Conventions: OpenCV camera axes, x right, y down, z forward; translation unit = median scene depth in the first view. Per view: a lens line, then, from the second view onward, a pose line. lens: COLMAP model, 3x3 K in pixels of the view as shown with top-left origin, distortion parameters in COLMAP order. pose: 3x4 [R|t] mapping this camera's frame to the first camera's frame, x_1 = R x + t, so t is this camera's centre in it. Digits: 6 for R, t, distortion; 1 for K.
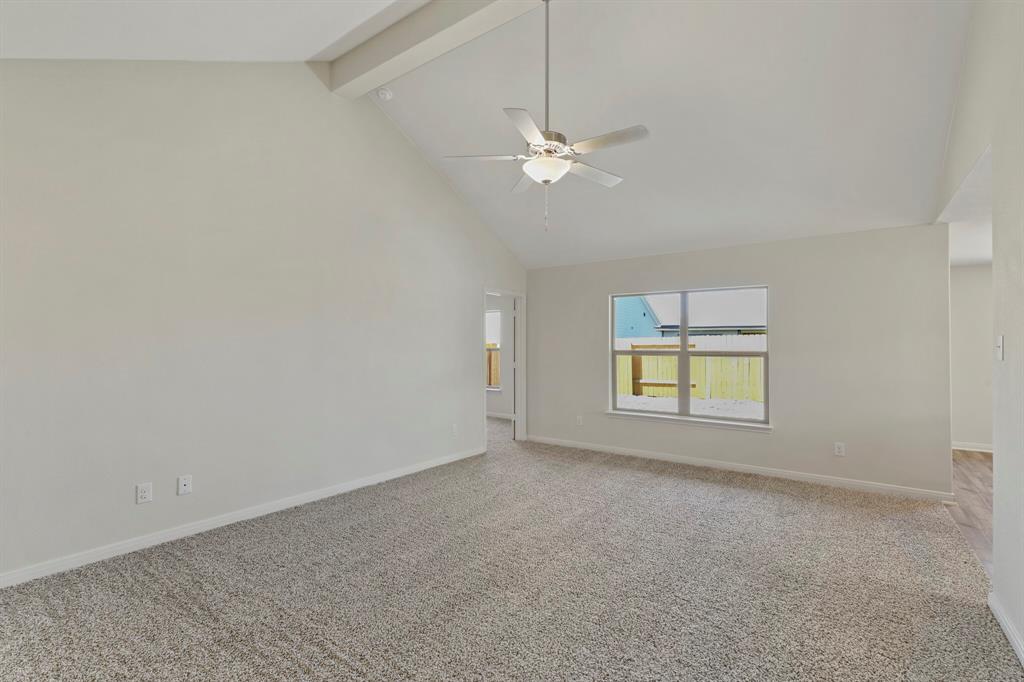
lens RADIAL K [[469.4, 0, 509.8], [0, 469.4, 339.9], [0, 0, 1]] dist [-0.018109, 0.012089]
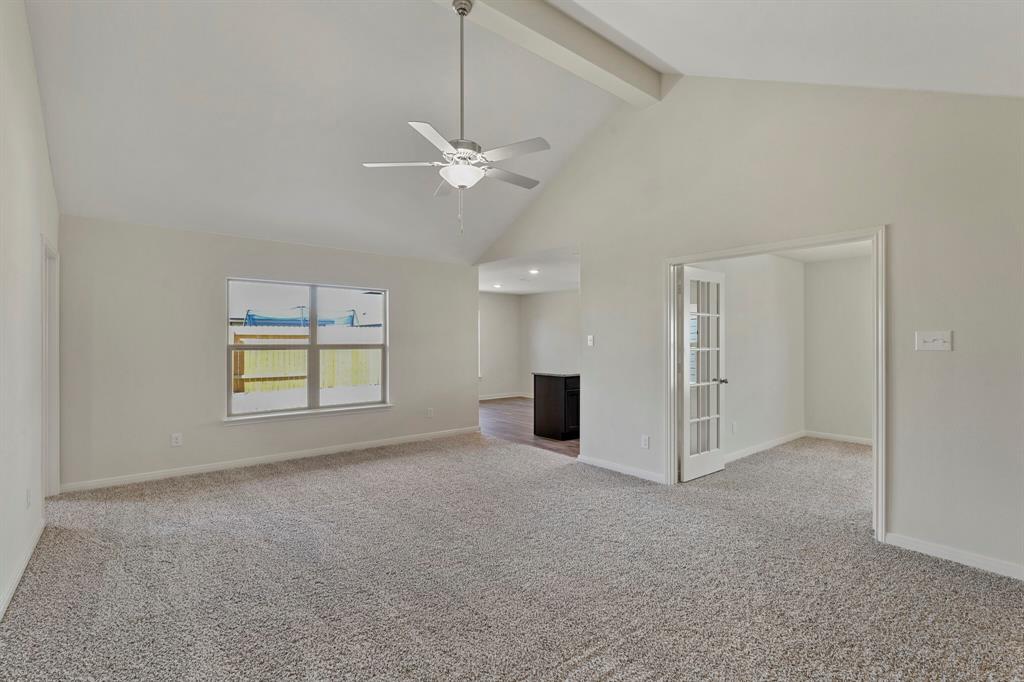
lens RADIAL K [[469.4, 0, 509.8], [0, 469.4, 339.9], [0, 0, 1]] dist [-0.018109, 0.012089]
pose [[0.251993, -0.001289, 0.967728, -0.496400], [-0.007257, 0.999968, 0.003221, 0.008005], [-0.967702, -0.007834, 0.251976, 0.345215]]
